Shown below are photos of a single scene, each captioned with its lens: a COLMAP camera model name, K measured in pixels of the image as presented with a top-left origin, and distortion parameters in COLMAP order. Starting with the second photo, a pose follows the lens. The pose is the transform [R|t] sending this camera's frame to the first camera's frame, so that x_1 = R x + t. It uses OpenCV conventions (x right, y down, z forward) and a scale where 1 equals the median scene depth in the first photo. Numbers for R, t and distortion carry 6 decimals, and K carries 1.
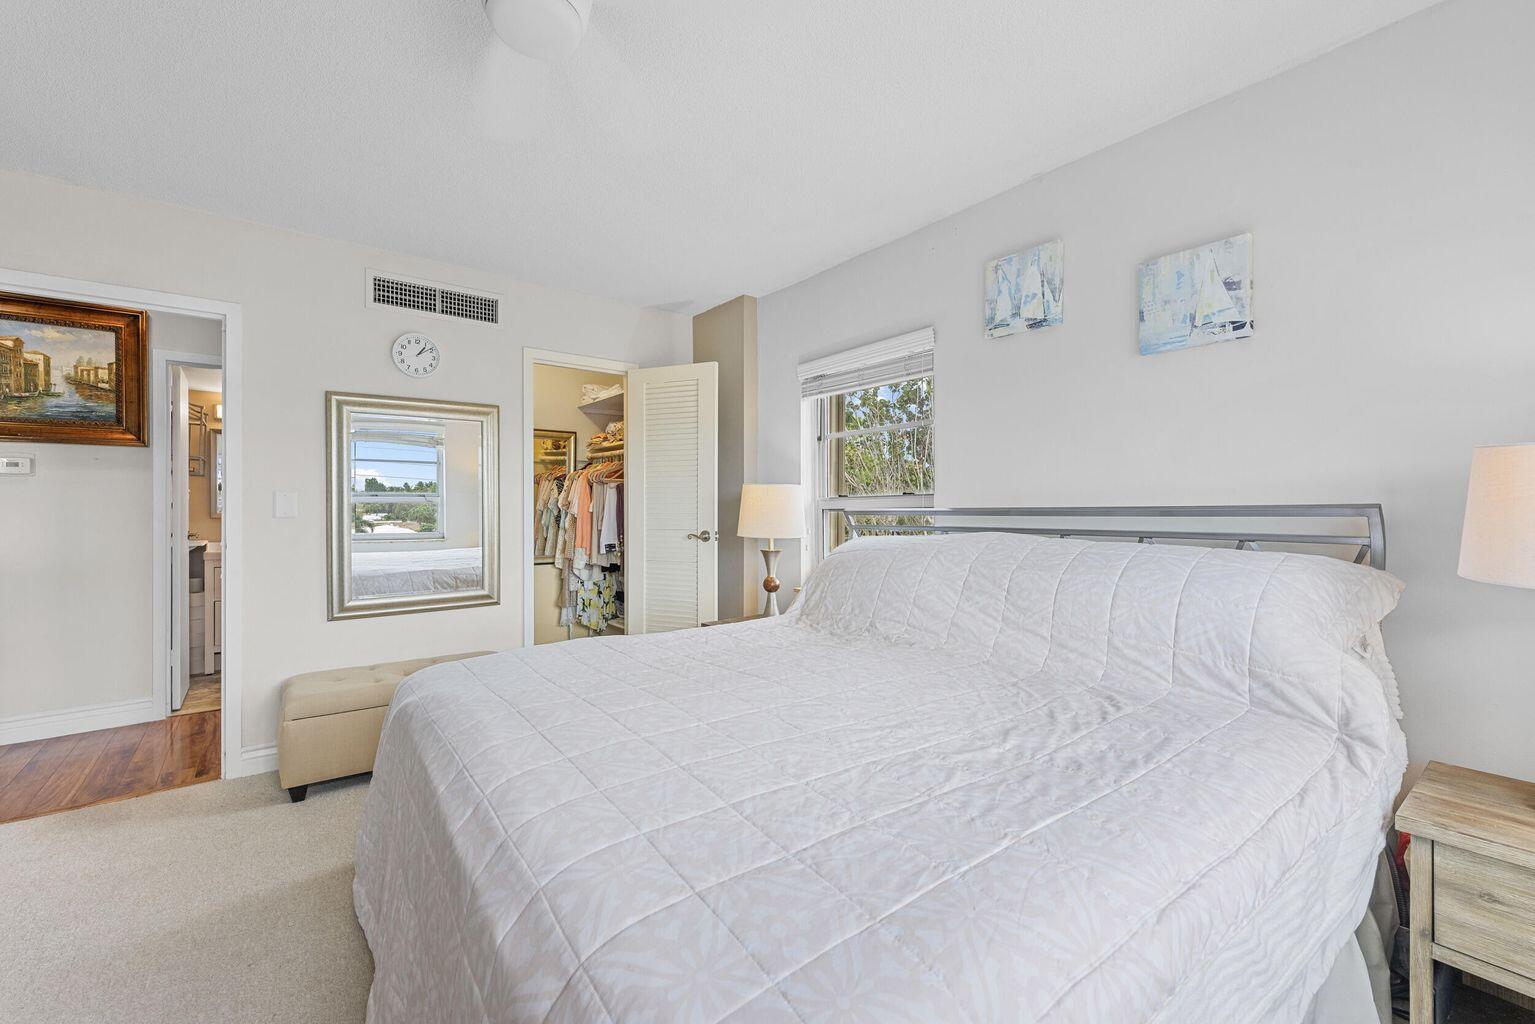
lens RADIAL K [[627.2, 0, 769.1], [0, 627.2, 506.7], [0, 0, 1]] dist [-0.000968, -0.000226]
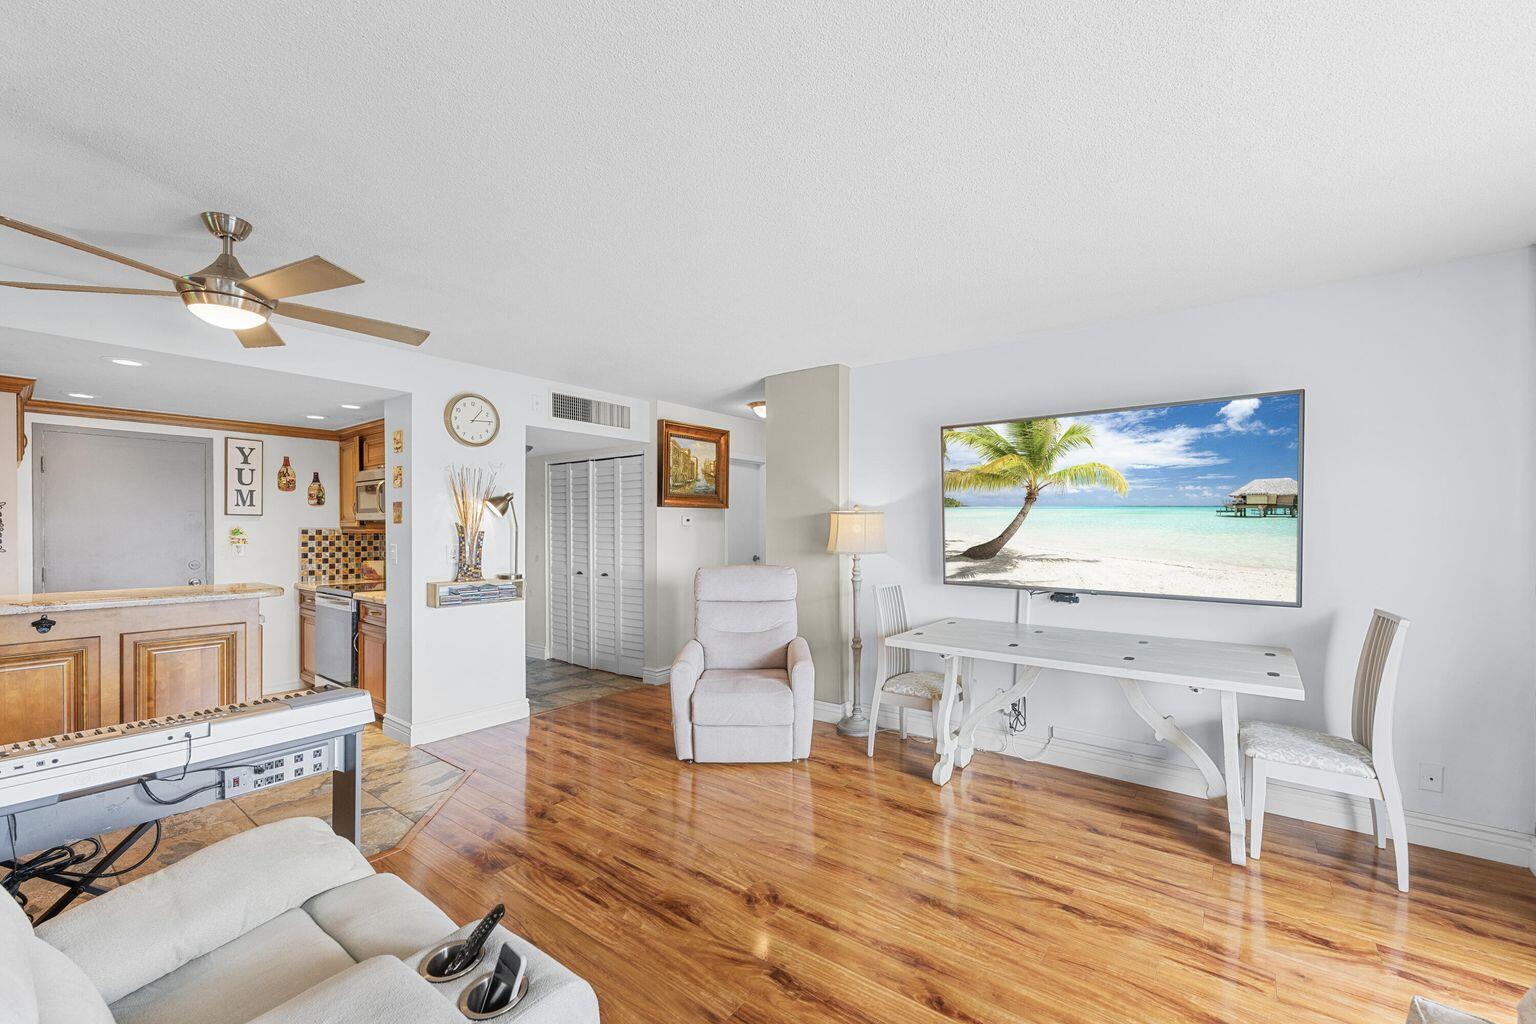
lens RADIAL K [[616.6, 0, 765.7], [0, 616.6, 531.0], [0, 0, 1]] dist [-0.000146, -0.000042]
pose [[0.969099, 0.000154, 0.246673, -1.373433], [0.000411, 0.999997, -0.002240, -0.032542], [-0.246673, 0.002272, 0.969096, -0.705816]]
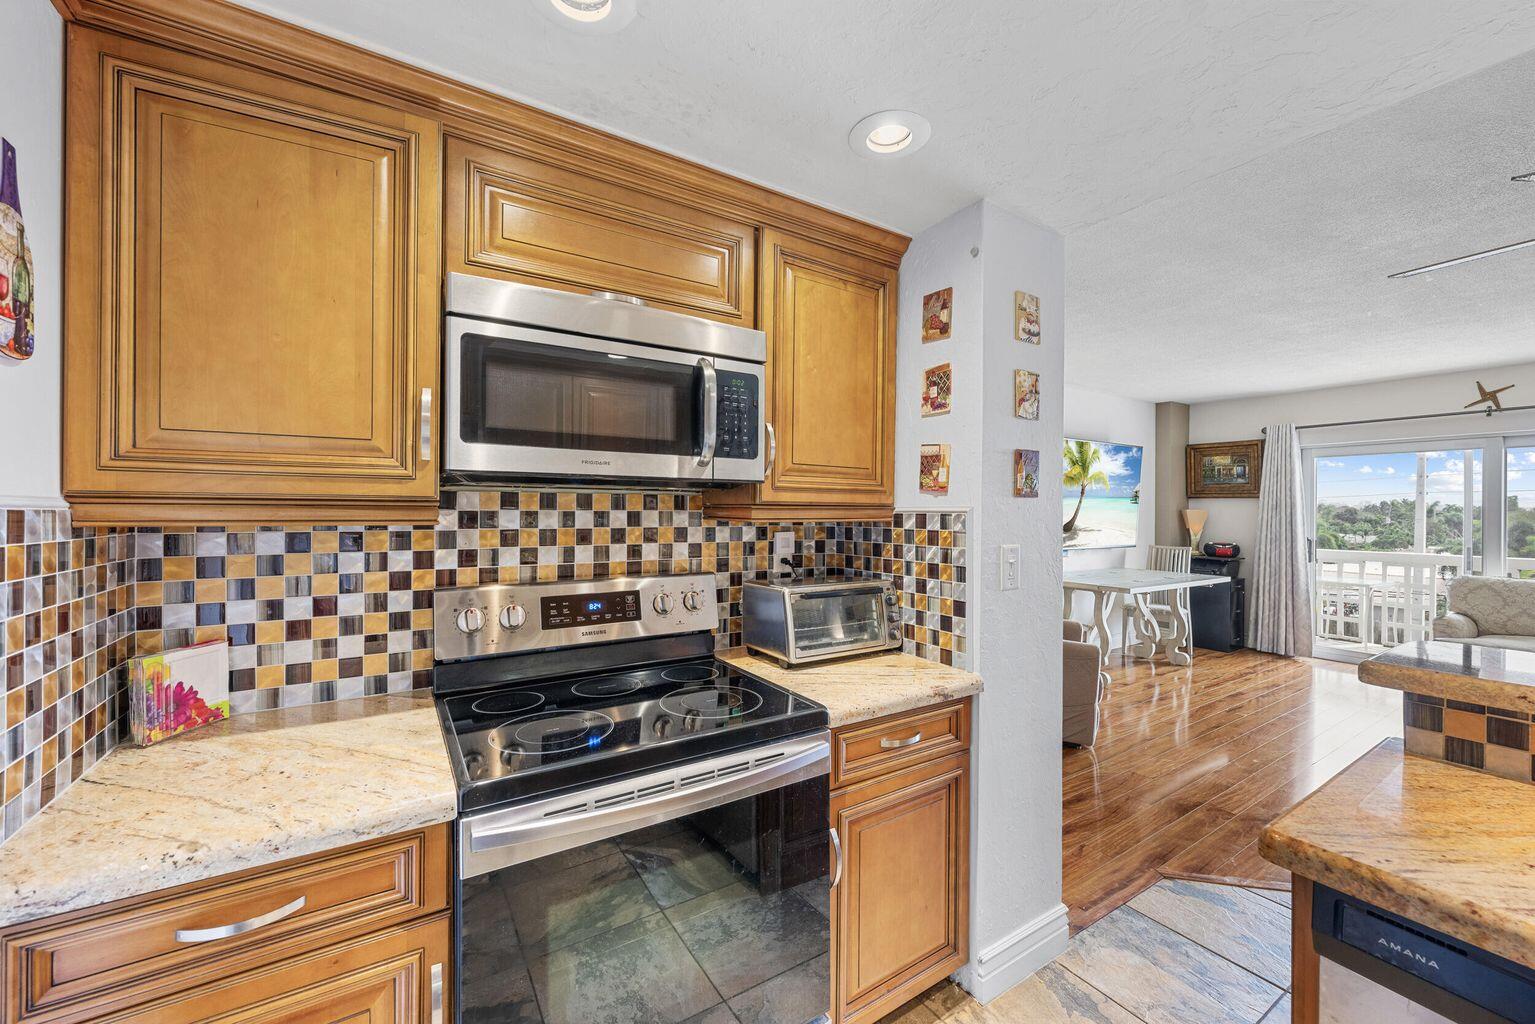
lens RADIAL K [[606.3, 0, 767.5], [0, 606.3, 512.0], [0, 0, 1]] dist [-0.000911, -0.000142]
pose [[0.093548, -0.000842, 0.995614, -2.324762], [-0.002108, 0.999997, 0.001043, -0.040079], [-0.995613, -0.002197, 0.093546, 0.802156]]
